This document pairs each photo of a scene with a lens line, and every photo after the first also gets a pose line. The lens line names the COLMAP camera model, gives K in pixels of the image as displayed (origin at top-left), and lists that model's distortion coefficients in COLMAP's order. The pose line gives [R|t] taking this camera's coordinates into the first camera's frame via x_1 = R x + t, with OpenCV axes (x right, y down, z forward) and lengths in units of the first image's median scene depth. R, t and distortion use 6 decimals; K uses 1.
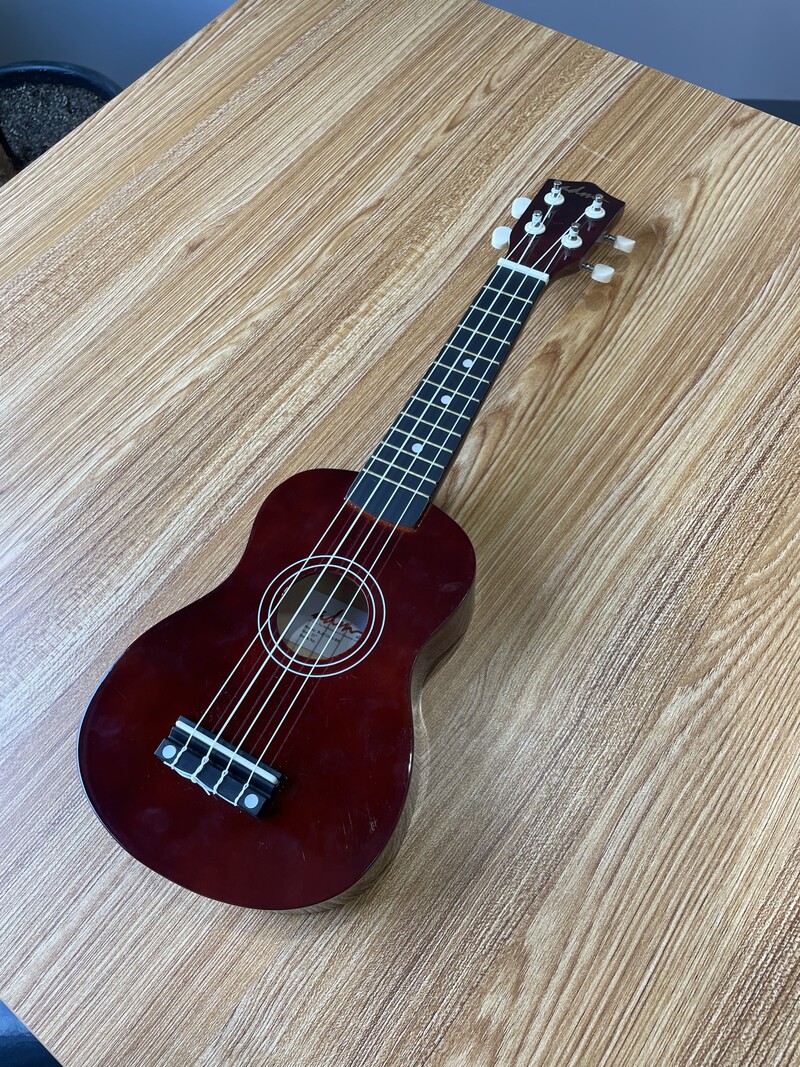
lens RADIAL K [[805.4, 0, 398.1], [0, 805.4, 530.6], [0, 0, 1]] dist [0.072617, -0.101158]
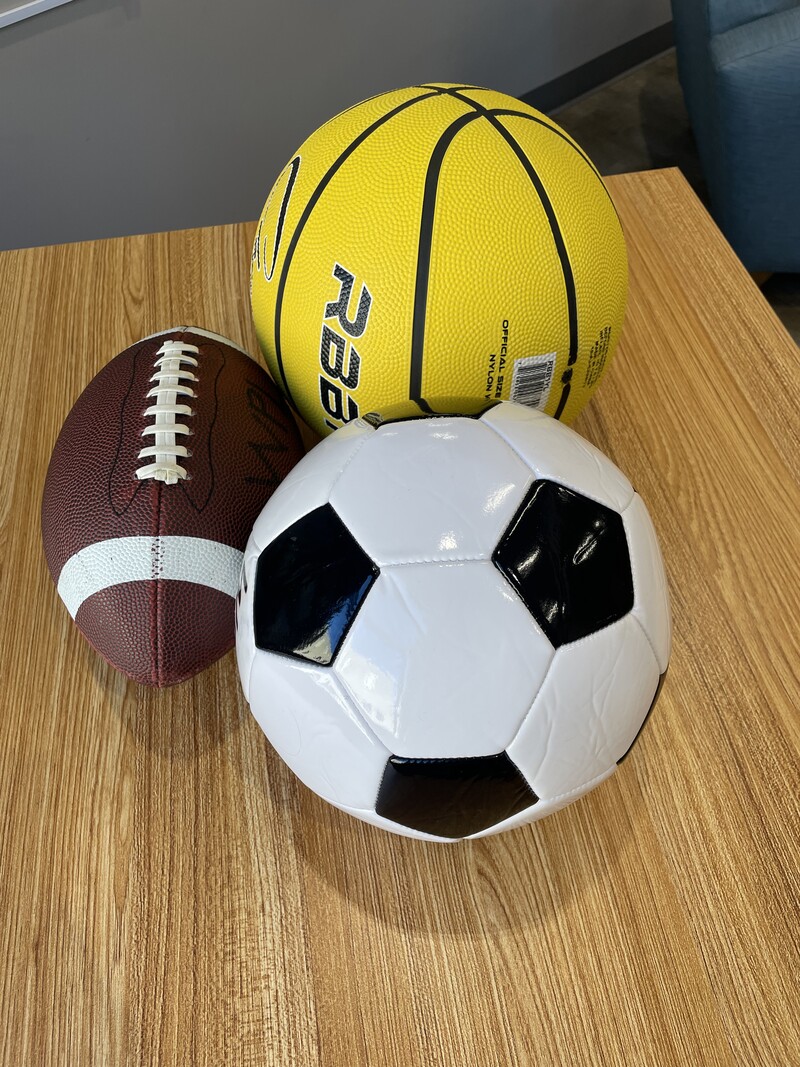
lens RADIAL K [[817.4, 0, 407.2], [0, 817.4, 529.4], [0, 0, 1]] dist [0.080454, -0.116126]
pose [[0.676196, -0.568449, 0.468641, -0.400079], [0.652832, 0.757135, -0.023580, -0.098769], [-0.341421, 0.321889, 0.883074, 0.075574]]
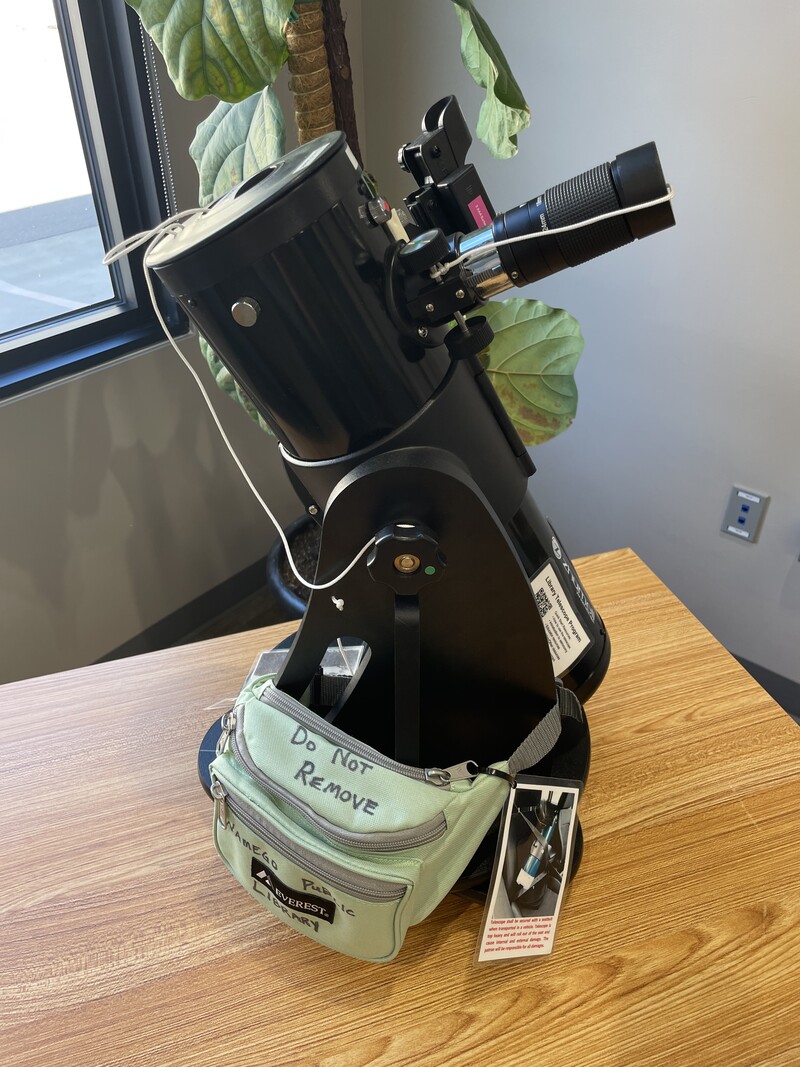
lens RADIAL K [[805.4, 0, 398.1], [0, 805.4, 530.6], [0, 0, 1]] dist [0.072617, -0.101158]
pose [[0.824714, 0.373631, -0.424554, 0.210522], [-0.526788, 0.780635, -0.336307, -0.166210], [0.205767, 0.501007, 0.840626, -0.292615]]
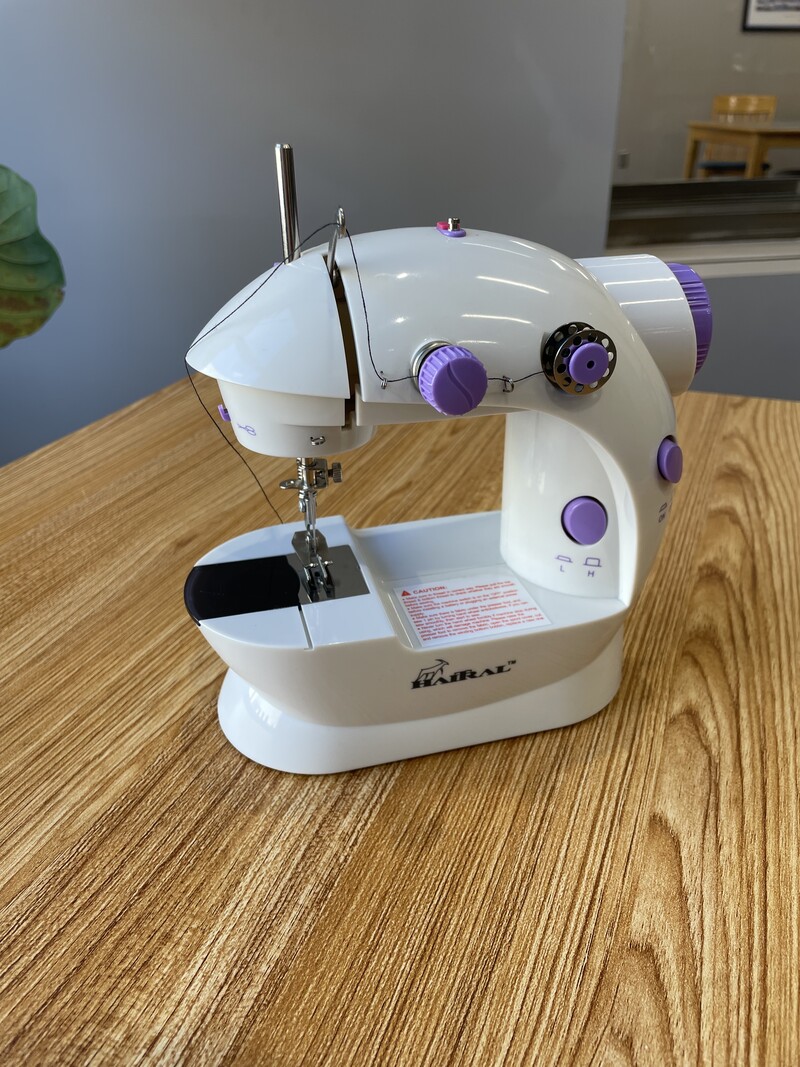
lens RADIAL K [[817.4, 0, 400.0], [0, 817.4, 533.5], [0, 0, 1]] dist [0.070866, -0.115353]
pose [[0.965710, -0.082457, 0.246180, -0.287952], [0.211881, 0.798286, -0.563779, 0.124203], [-0.150034, 0.596608, 0.788384, 0.448061]]
